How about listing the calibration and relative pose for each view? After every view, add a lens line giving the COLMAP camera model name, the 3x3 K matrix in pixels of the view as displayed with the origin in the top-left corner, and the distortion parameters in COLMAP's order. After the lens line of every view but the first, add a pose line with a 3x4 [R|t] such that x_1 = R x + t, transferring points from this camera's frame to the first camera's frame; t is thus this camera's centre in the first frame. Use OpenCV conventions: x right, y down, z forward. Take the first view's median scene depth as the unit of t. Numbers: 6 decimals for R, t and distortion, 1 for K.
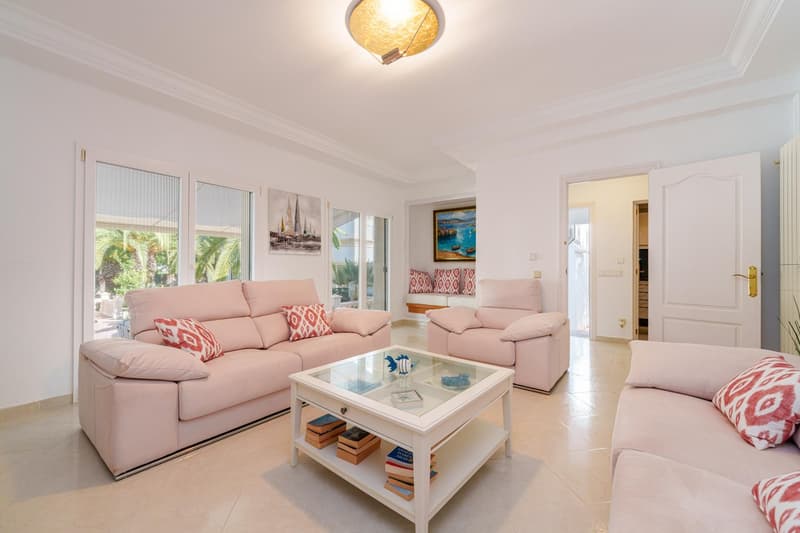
lens RADIAL K [[328.2, 0, 400.5], [0, 328.2, 267.9], [0, 0, 1]] dist [-0.000423, -0.000281]
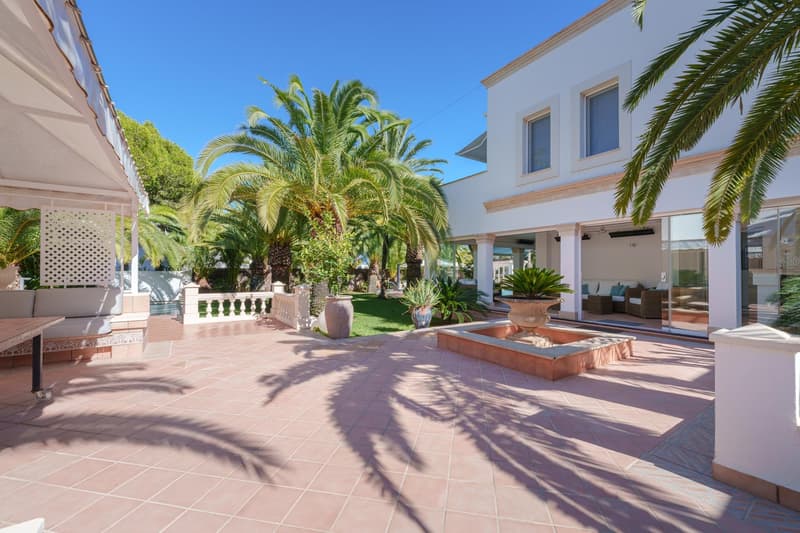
lens RADIAL K [[328.2, 0, 399.8], [0, 328.2, 267.7], [0, 0, 1]] dist [-0.000423, -0.000281]
pose [[0.943106, 0.000962, -0.332490, -0.532940], [-0.000736, 0.999999, 0.000805, 0.053643], [0.332491, -0.000515, 0.943106, 0.552429]]
